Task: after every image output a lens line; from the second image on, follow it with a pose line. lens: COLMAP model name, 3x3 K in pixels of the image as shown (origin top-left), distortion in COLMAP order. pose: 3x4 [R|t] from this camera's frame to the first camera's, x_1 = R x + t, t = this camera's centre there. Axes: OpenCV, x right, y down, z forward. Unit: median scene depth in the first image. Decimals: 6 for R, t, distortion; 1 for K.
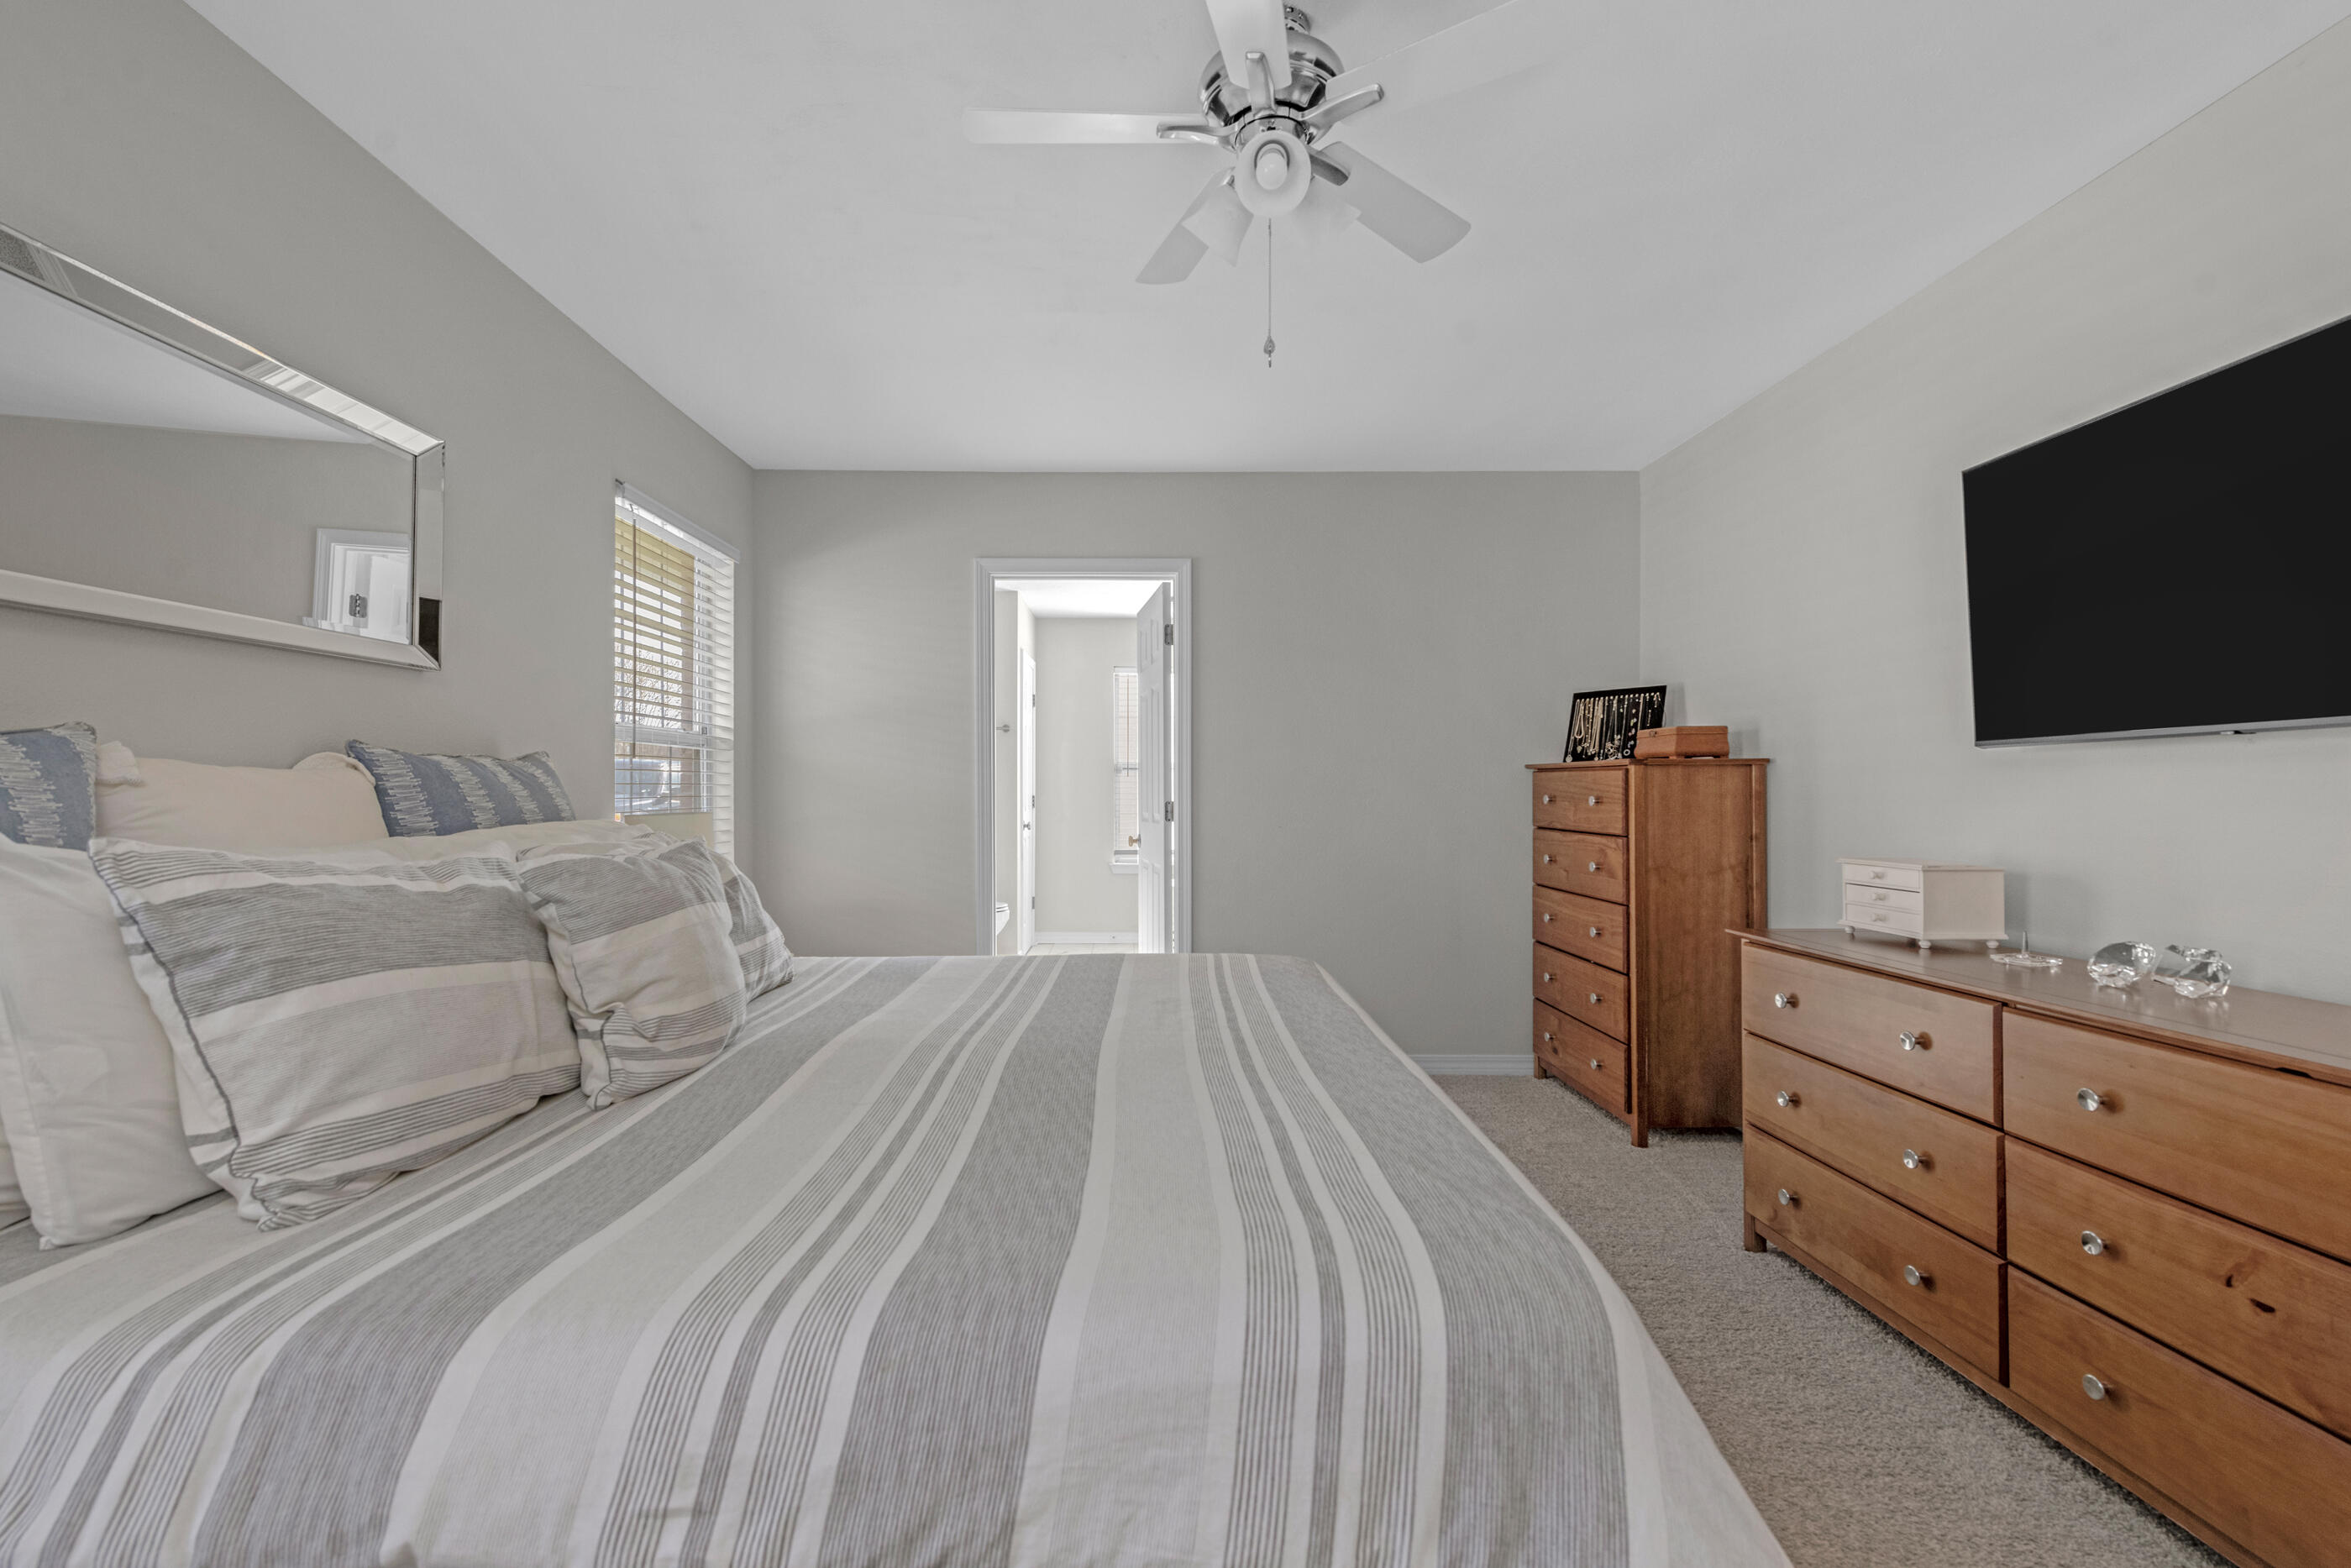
lens RADIAL K [[1034.6, 0, 1134.0], [0, 1034.6, 789.4], [0, 0, 1]] dist [0.013265, -0.000253]
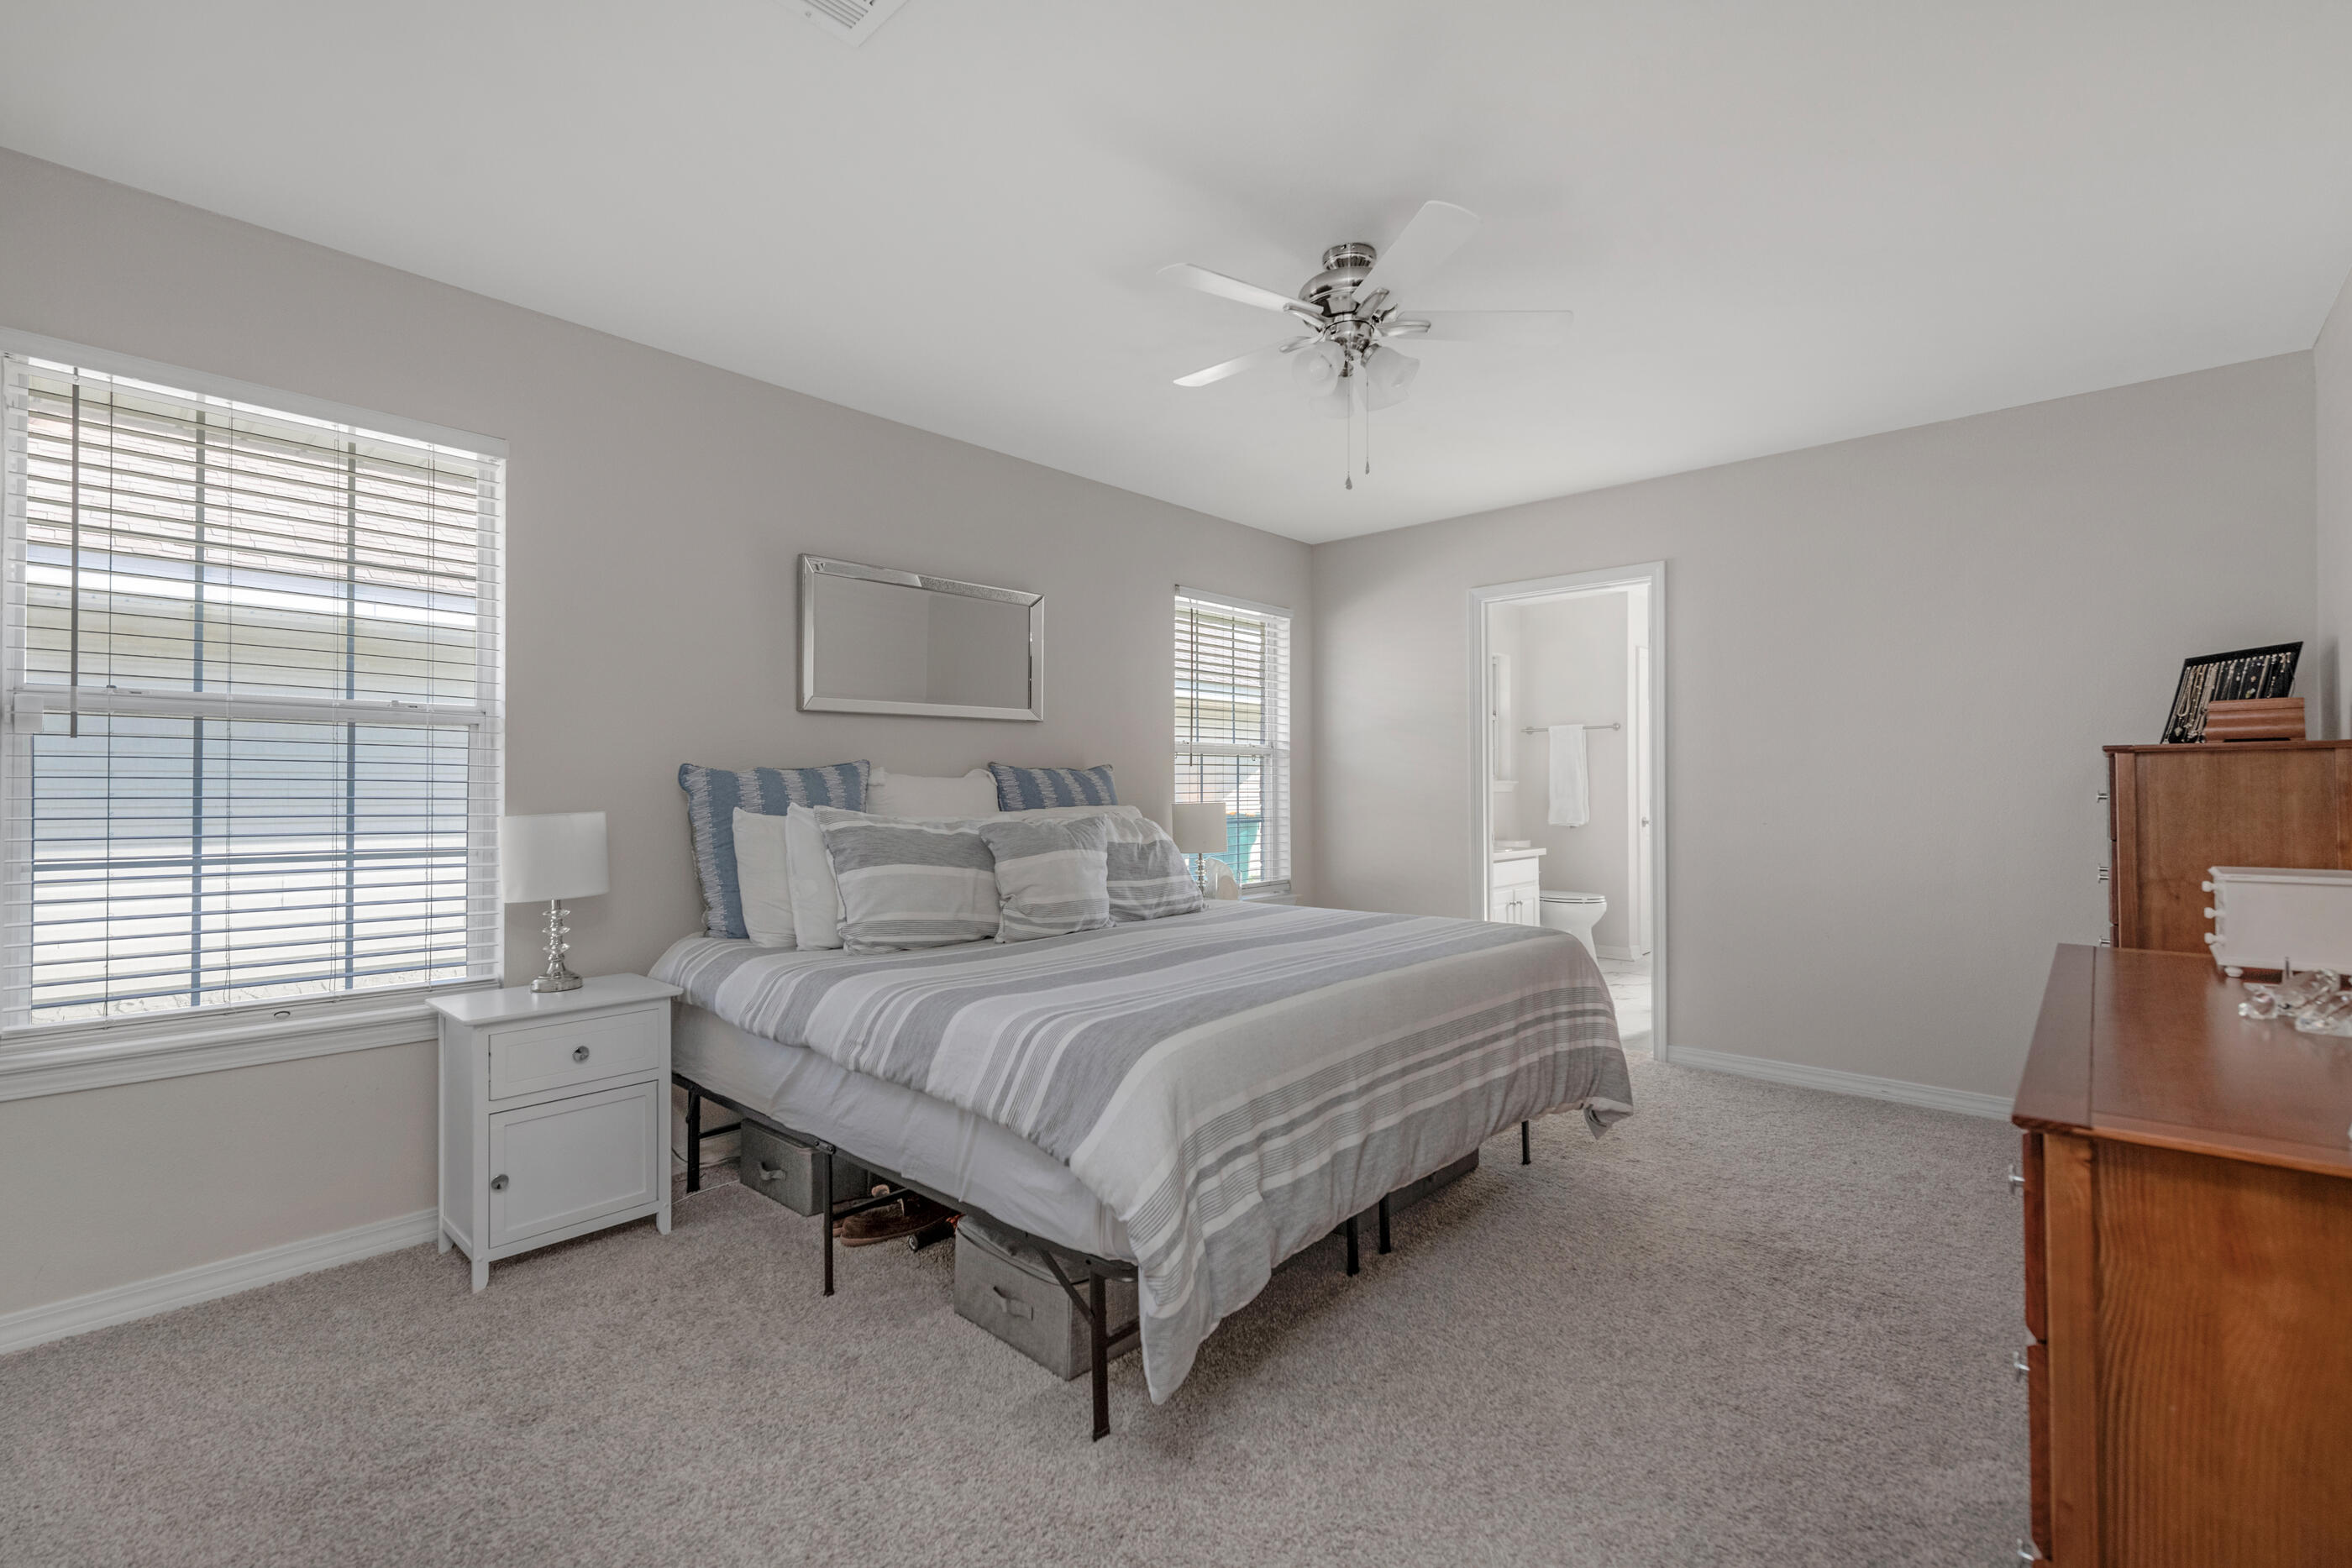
lens RADIAL K [[1023.2, 0, 1159.4], [0, 1023.2, 785.5], [0, 0, 1]] dist [0.009212, -0.003265]
pose [[0.729609, -0.004853, -0.683848, 0.965913], [0.003844, 0.999988, -0.002995, 0.003734], [0.683854, -0.000443, 0.729619, -0.218153]]
